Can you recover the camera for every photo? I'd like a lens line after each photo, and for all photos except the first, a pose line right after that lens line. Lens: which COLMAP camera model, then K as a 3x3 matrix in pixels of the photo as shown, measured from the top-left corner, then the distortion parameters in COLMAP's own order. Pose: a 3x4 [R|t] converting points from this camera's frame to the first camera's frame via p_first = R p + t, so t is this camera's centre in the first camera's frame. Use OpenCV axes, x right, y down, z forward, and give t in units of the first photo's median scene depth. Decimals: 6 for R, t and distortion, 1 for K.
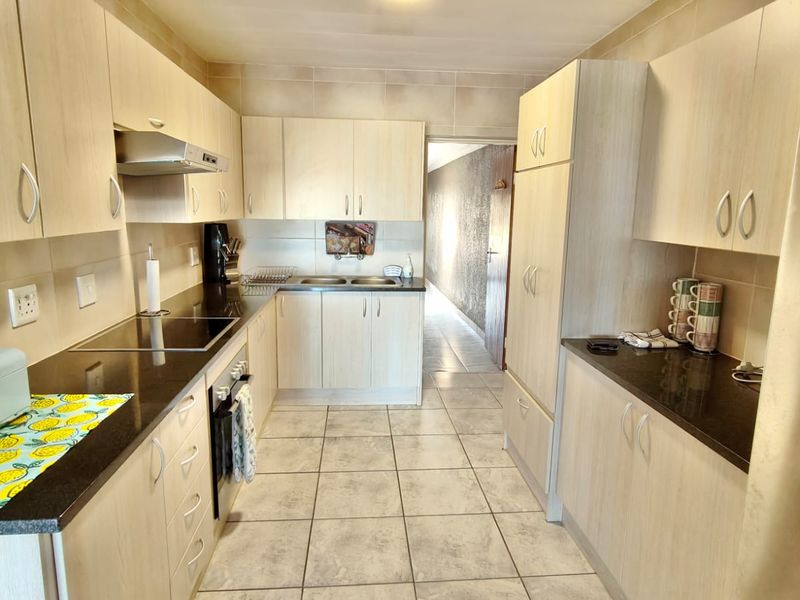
lens RADIAL K [[504.6, 0, 403.0], [0, 504.6, 296.7], [0, 0, 1]] dist [0.016440, -0.023314]
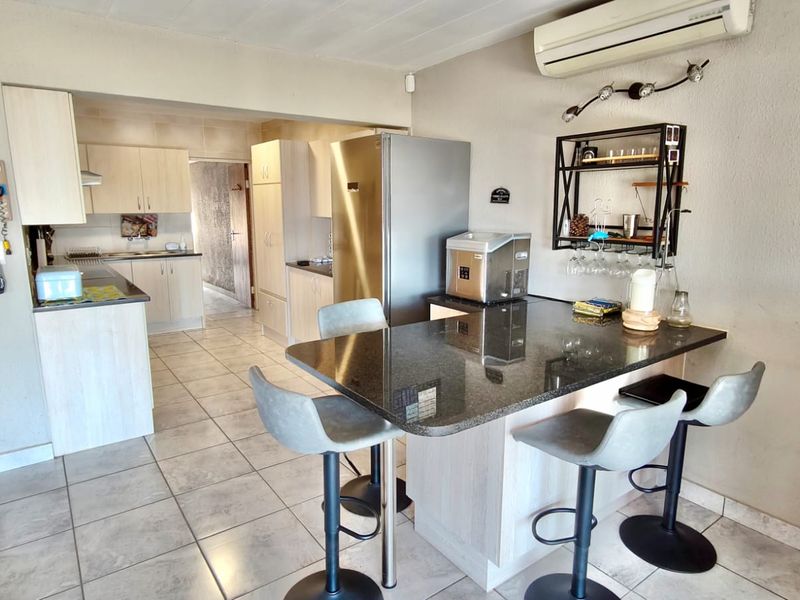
lens RADIAL K [[504.6, 0, 403.0], [0, 504.6, 296.7], [0, 0, 1]] dist [0.016440, -0.023314]
pose [[0.856146, -0.109379, 0.505024, -0.213887], [0.101589, 0.993895, 0.043040, 0.104431], [-0.506649, 0.014456, 0.862031, -0.653278]]
